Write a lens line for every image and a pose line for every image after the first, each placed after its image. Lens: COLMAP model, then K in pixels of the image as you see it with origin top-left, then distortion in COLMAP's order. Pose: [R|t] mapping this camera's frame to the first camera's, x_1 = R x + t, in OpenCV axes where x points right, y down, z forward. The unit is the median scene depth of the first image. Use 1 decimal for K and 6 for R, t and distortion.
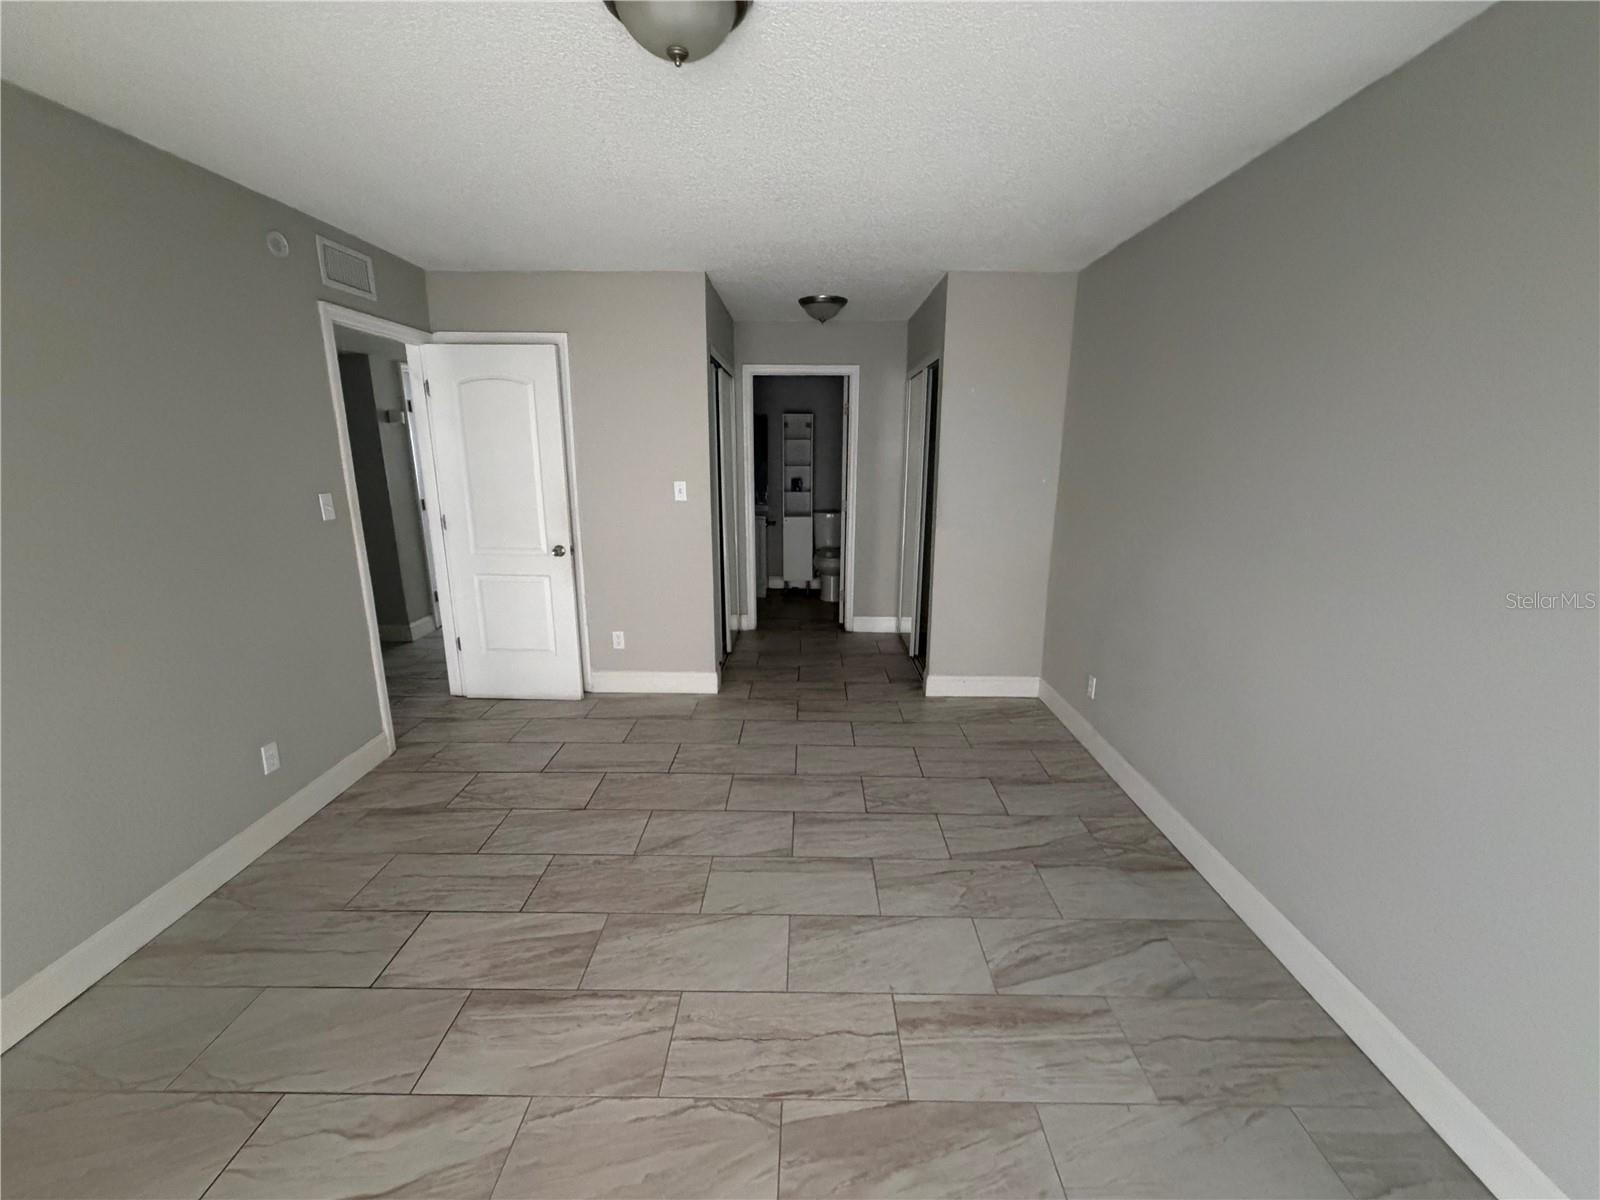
lens RADIAL K [[638.3, 0, 799.3], [0, 638.3, 597.9], [0, 0, 1]] dist [0.000504, -0.000504]
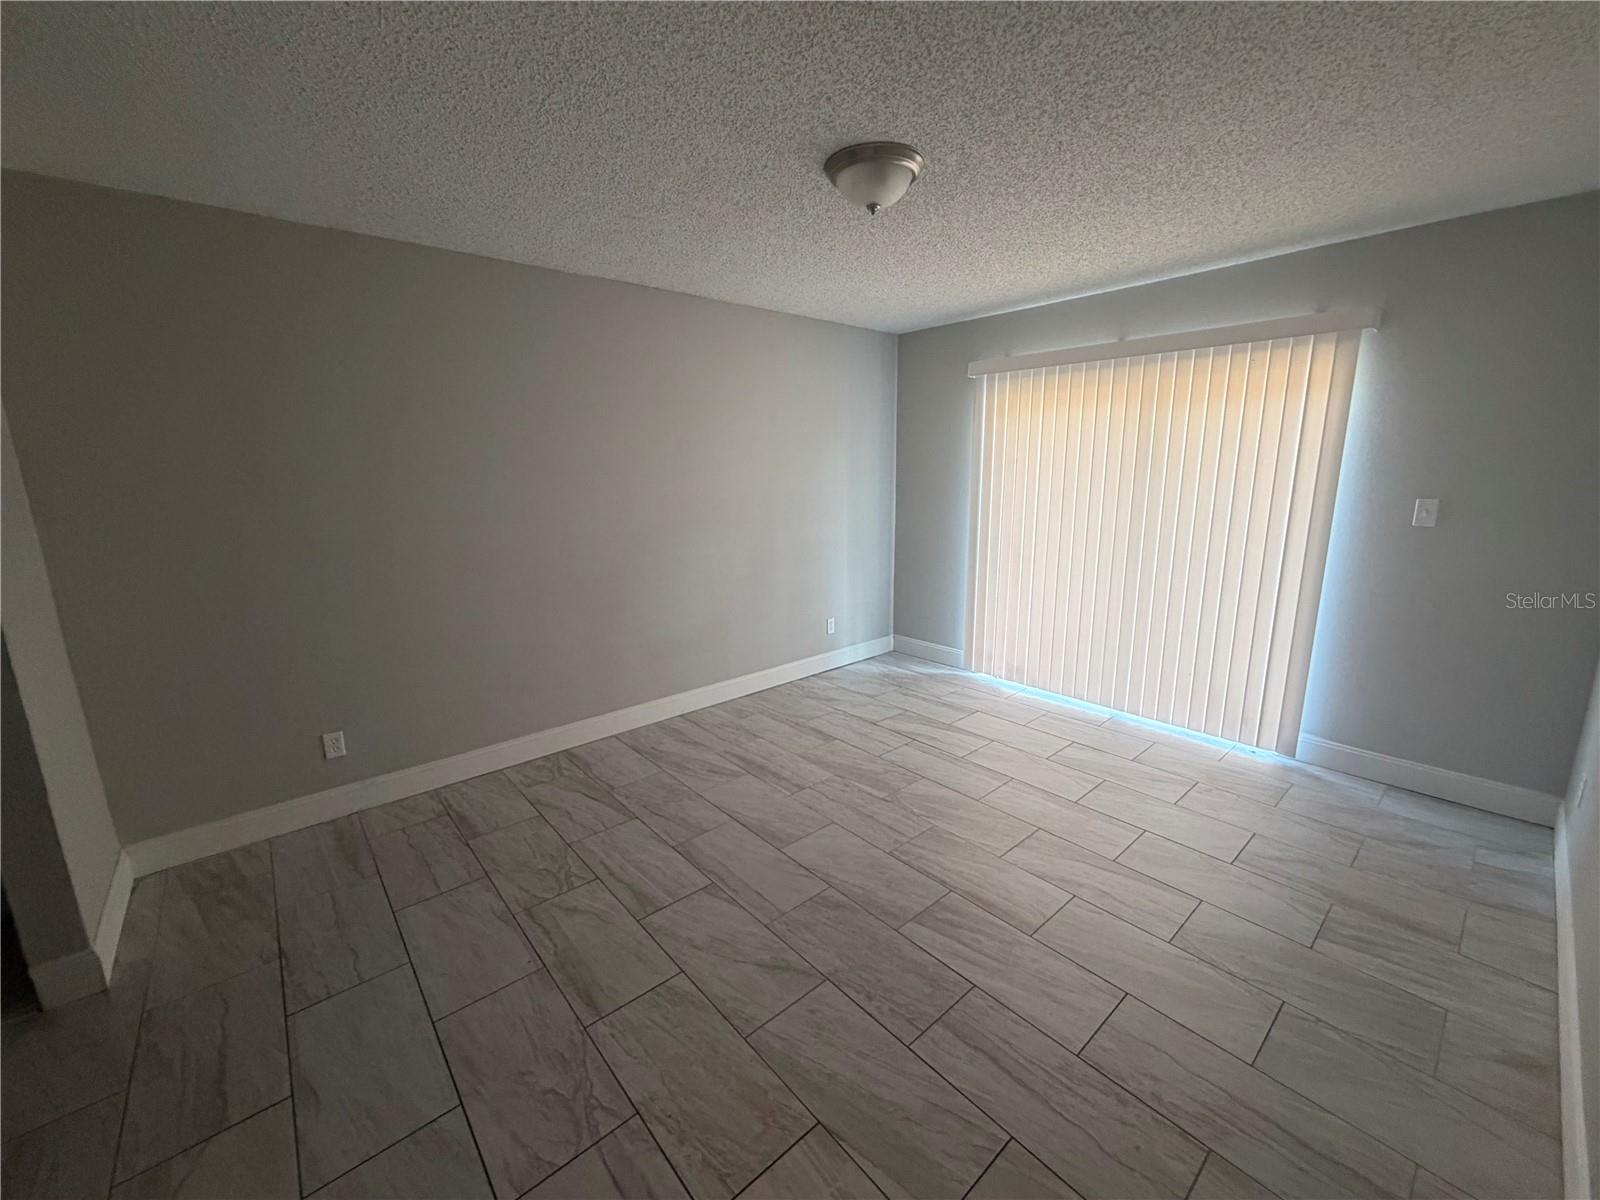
lens RADIAL K [[638.3, 0, 799.3], [0, 638.3, 597.9], [0, 0, 1]] dist [0.000504, -0.000504]
pose [[-0.666198, -0.143238, 0.731890, -0.791752], [0.189158, 0.916836, 0.351613, -0.322073], [-0.721387, 0.372687, -0.583700, 1.402562]]
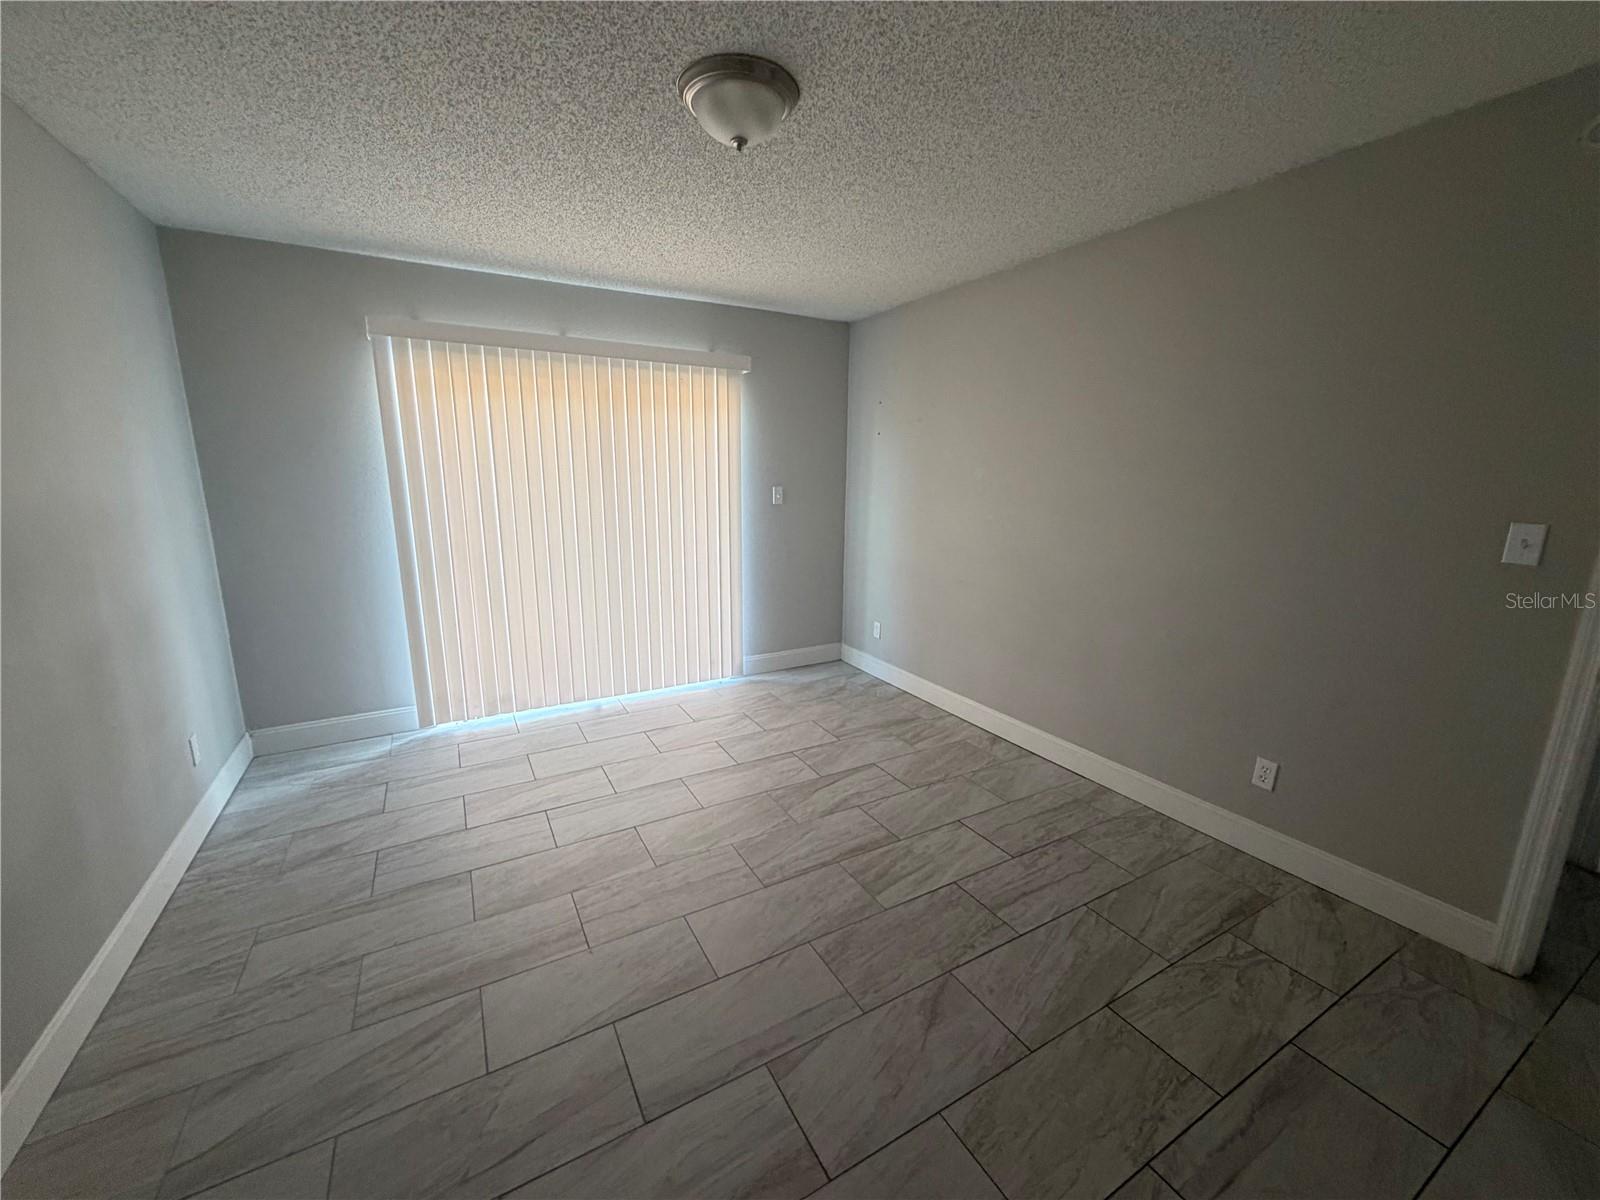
lens RADIAL K [[638.3, 0, 799.3], [0, 638.3, 597.9], [0, 0, 1]] dist [0.000504, -0.000504]
pose [[-0.863954, 0.095536, -0.494425, 0.255417], [-0.127977, 0.907947, 0.399065, -0.314798], [0.487037, 0.408049, -0.772198, 1.423198]]
